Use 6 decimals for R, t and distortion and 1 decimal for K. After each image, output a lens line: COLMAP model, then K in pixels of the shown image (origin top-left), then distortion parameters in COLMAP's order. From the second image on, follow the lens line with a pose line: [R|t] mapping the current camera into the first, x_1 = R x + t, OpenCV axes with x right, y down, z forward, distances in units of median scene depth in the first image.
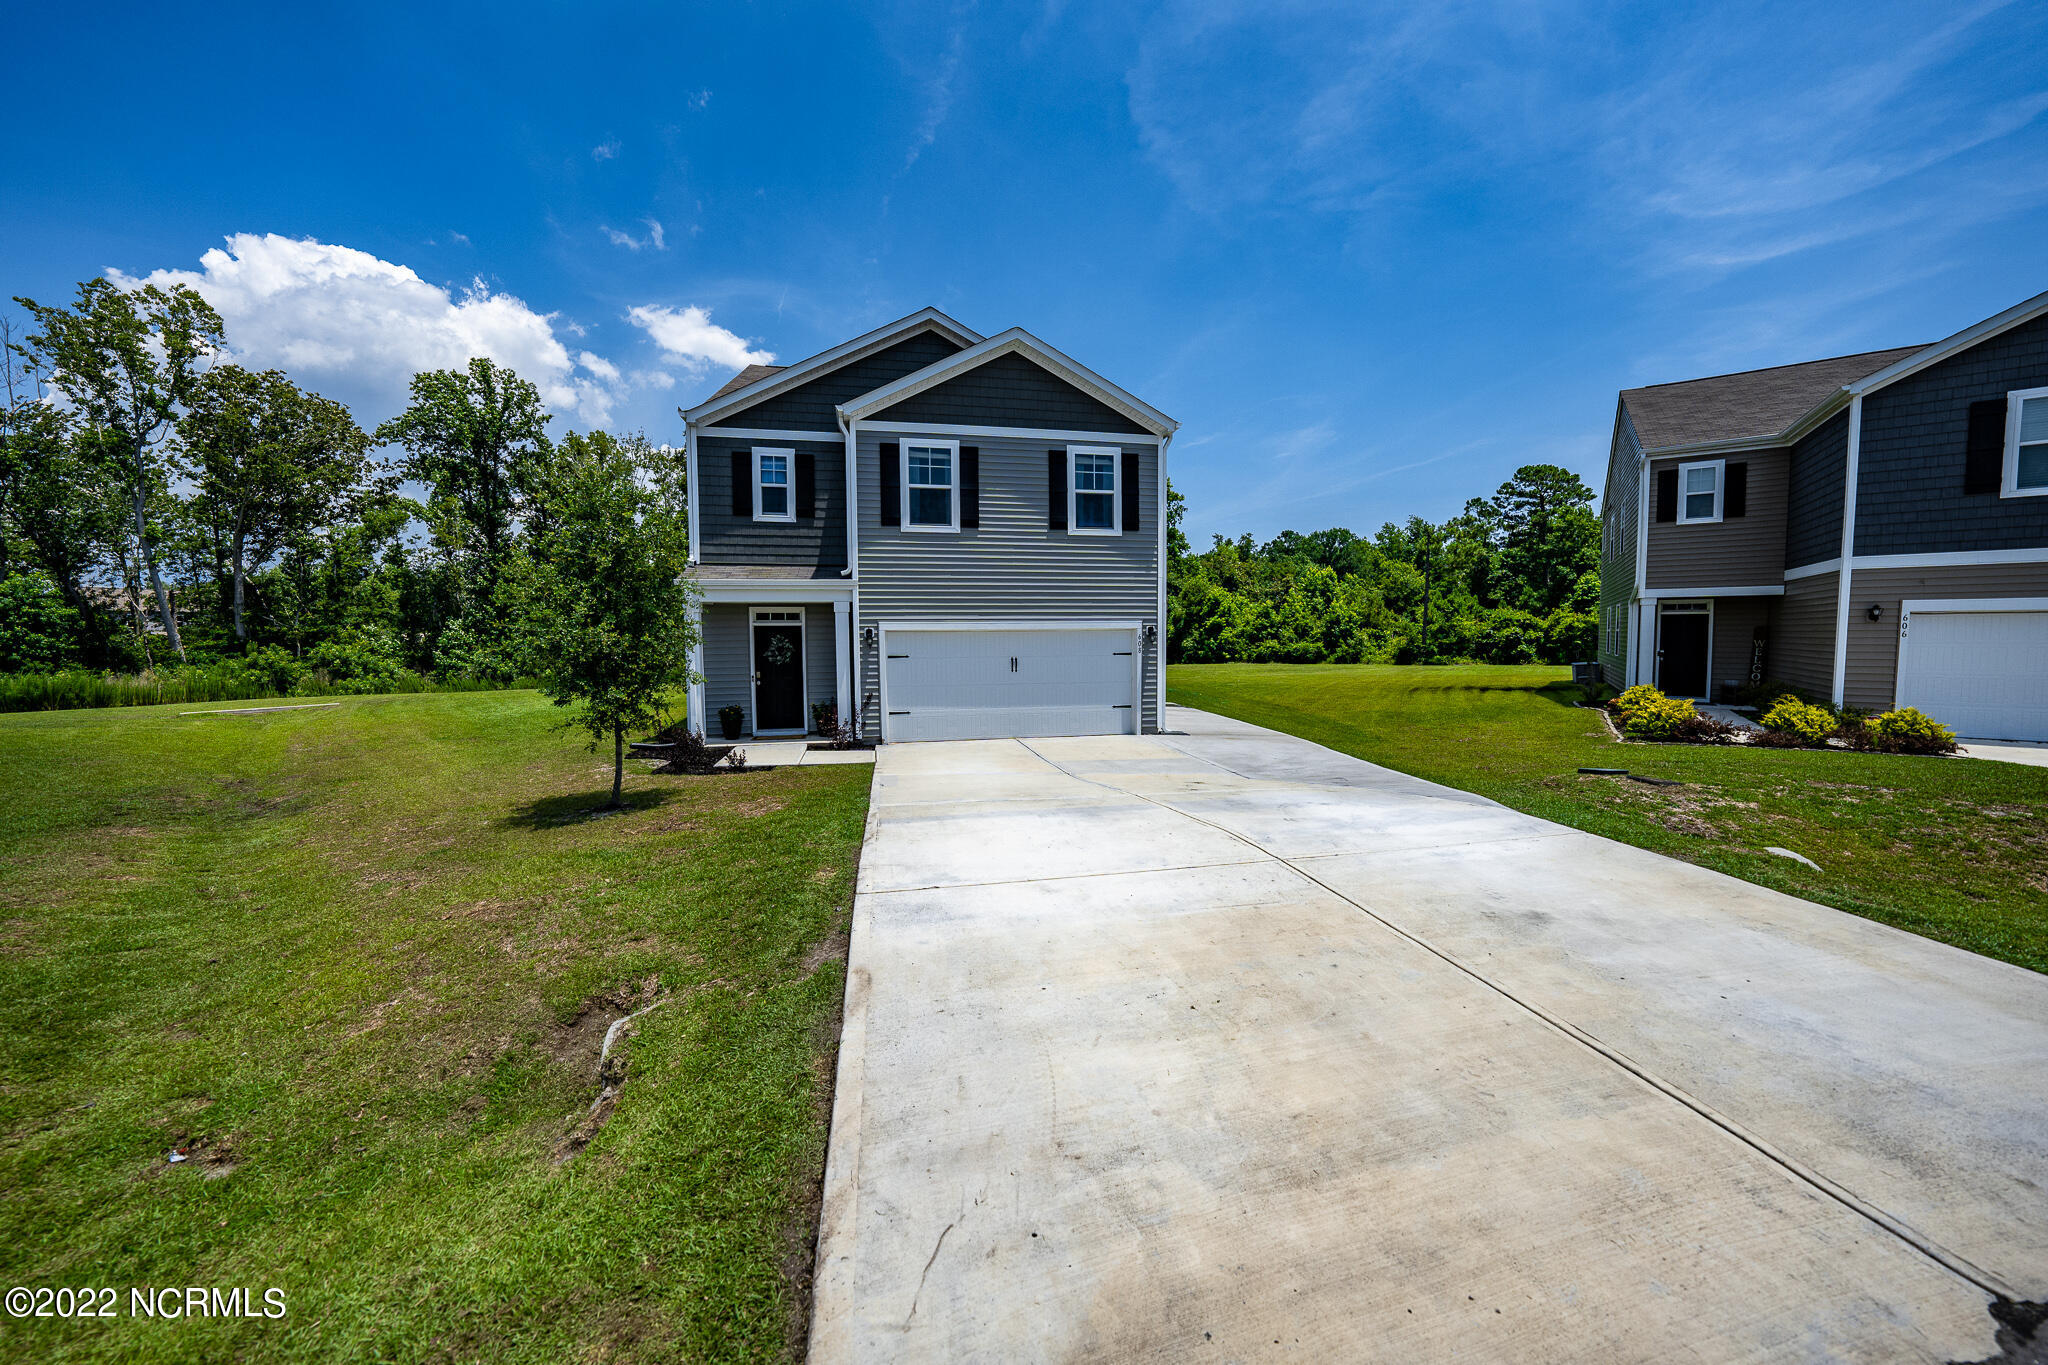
lens RADIAL K [[712.1, 0, 1021.5], [0, 712.1, 678.8], [0, 0, 1]] dist [-0.027753, 0.007113]
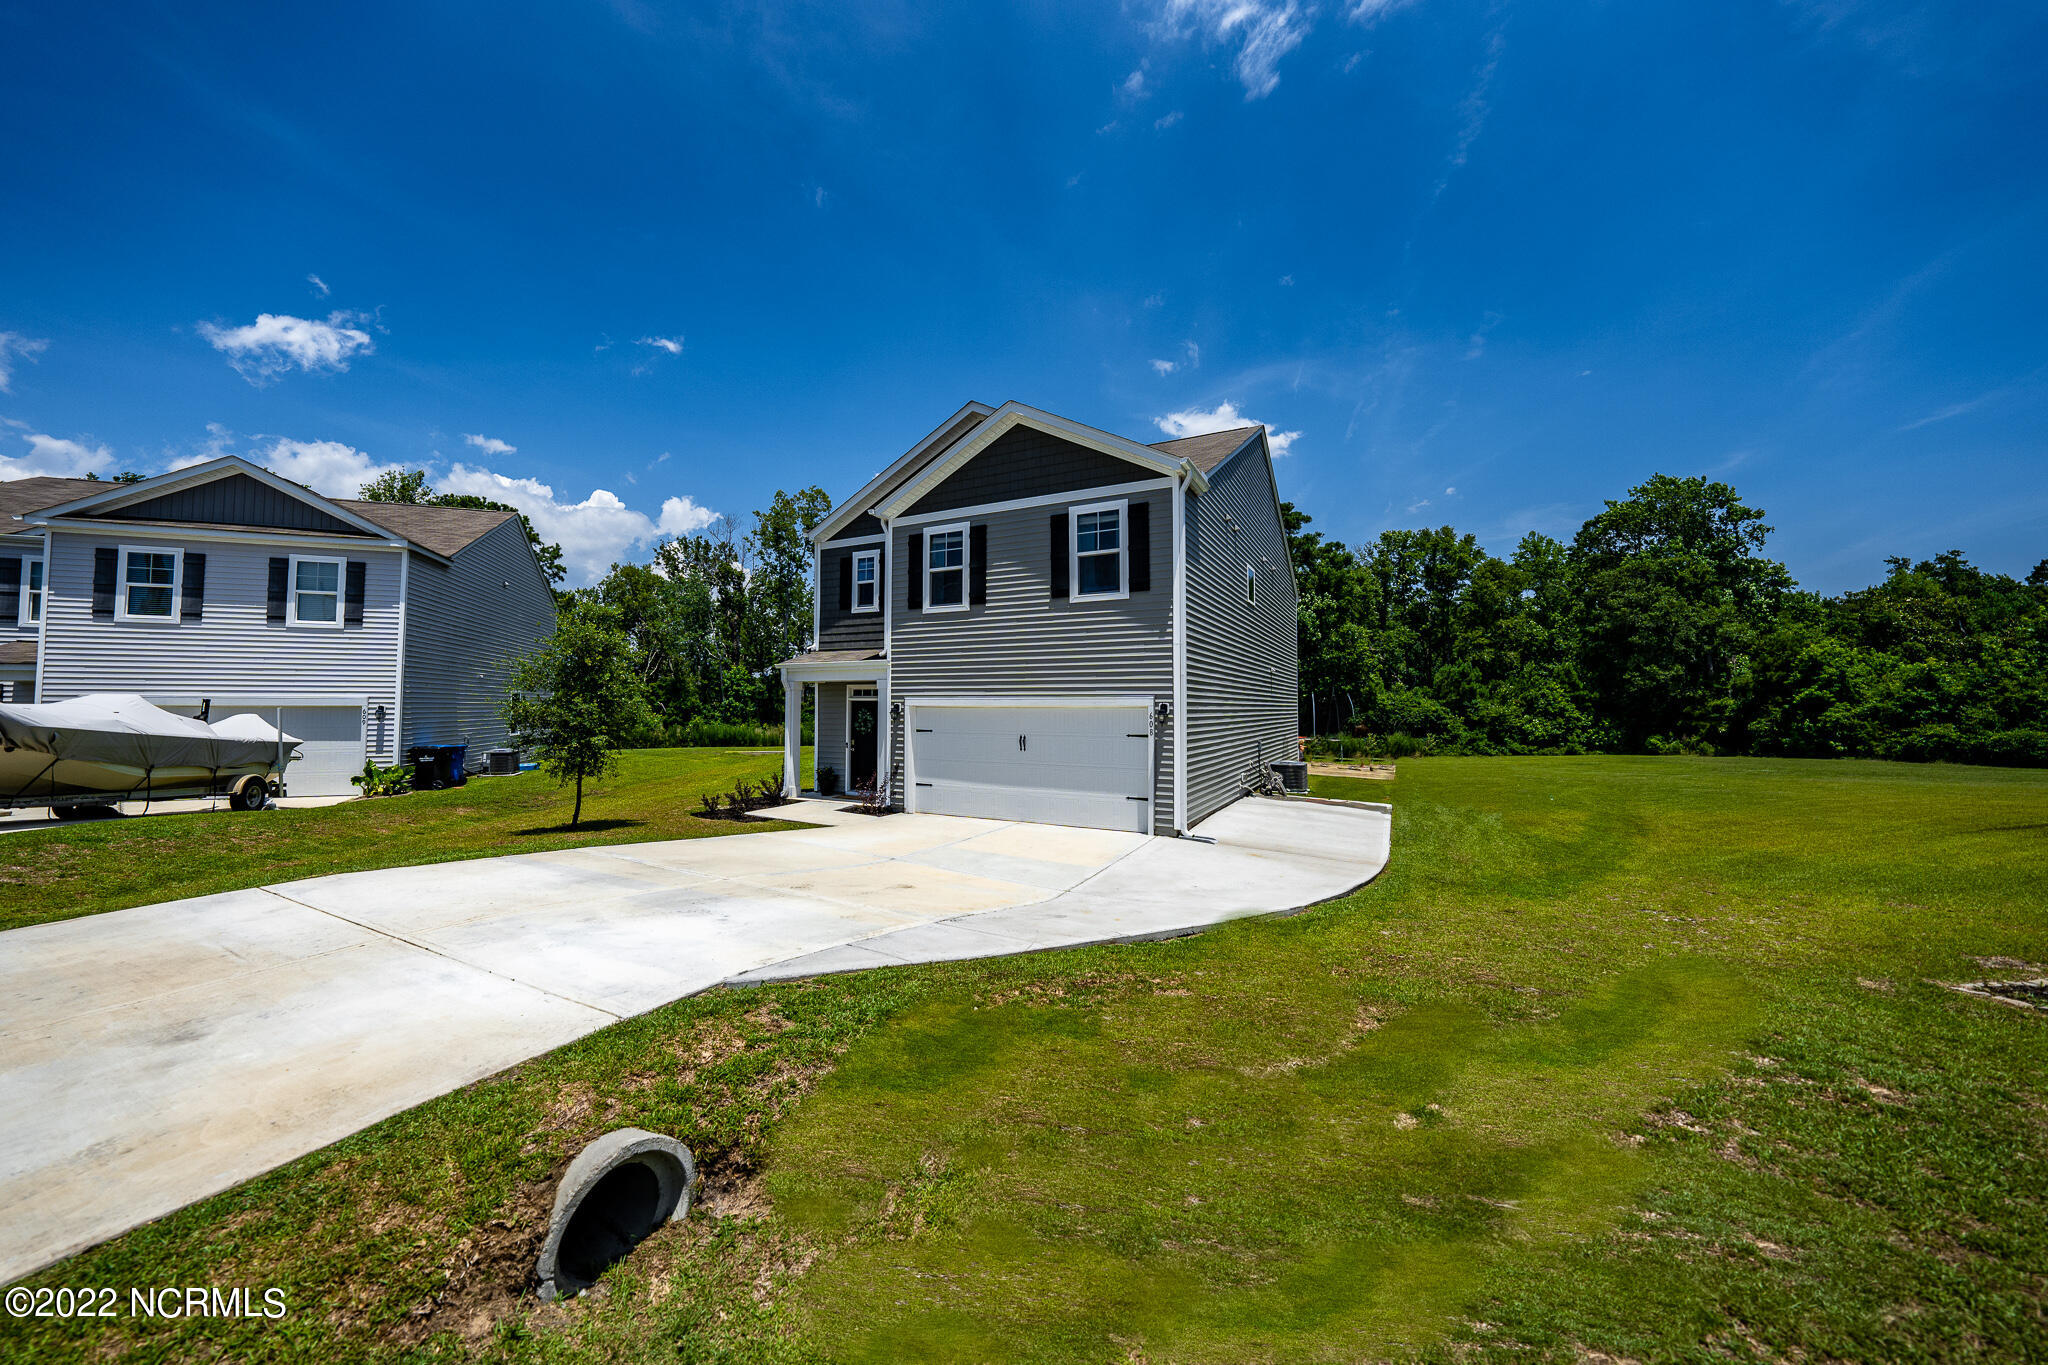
lens RADIAL K [[712.1, 0, 1021.5], [0, 712.1, 678.8], [0, 0, 1]] dist [-0.027753, 0.007113]
pose [[0.771035, -0.015214, -0.636611, 0.599317], [-0.049534, 0.995253, -0.083778, -0.026043], [0.634863, 0.096130, 0.766621, 0.271286]]
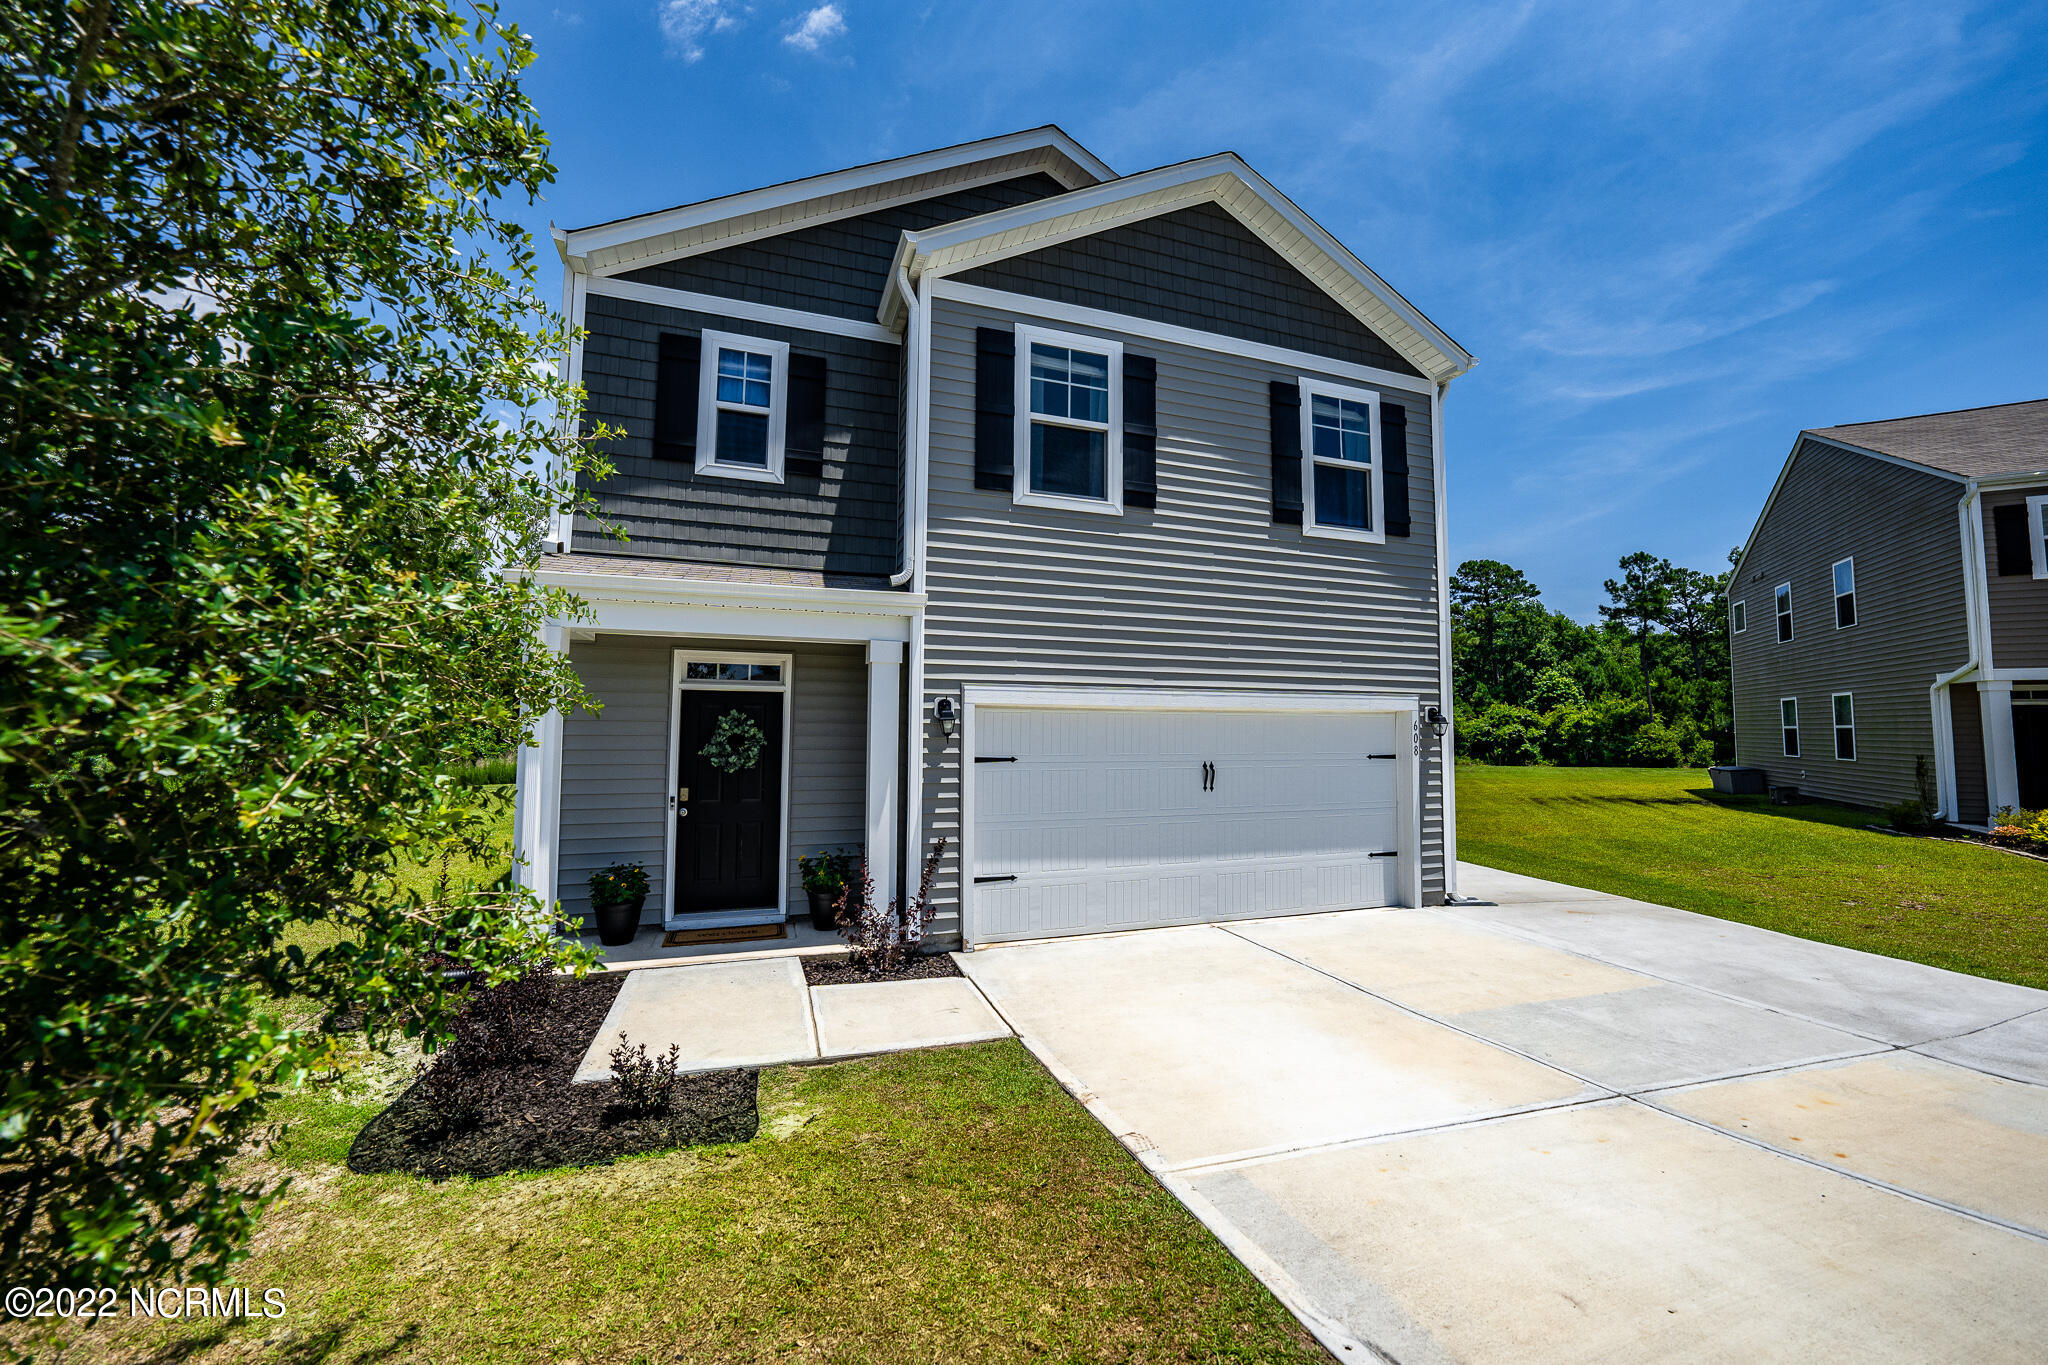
lens RADIAL K [[732.1, 0, 1018.0], [0, 732.1, 678.6], [0, 0, 1]] dist [-0.011488, 0.000119]
pose [[0.992021, 0.023498, 0.123865, -0.216752], [-0.007525, 0.991762, -0.127872, -0.021601], [-0.125849, 0.125920, 0.984025, 0.495411]]
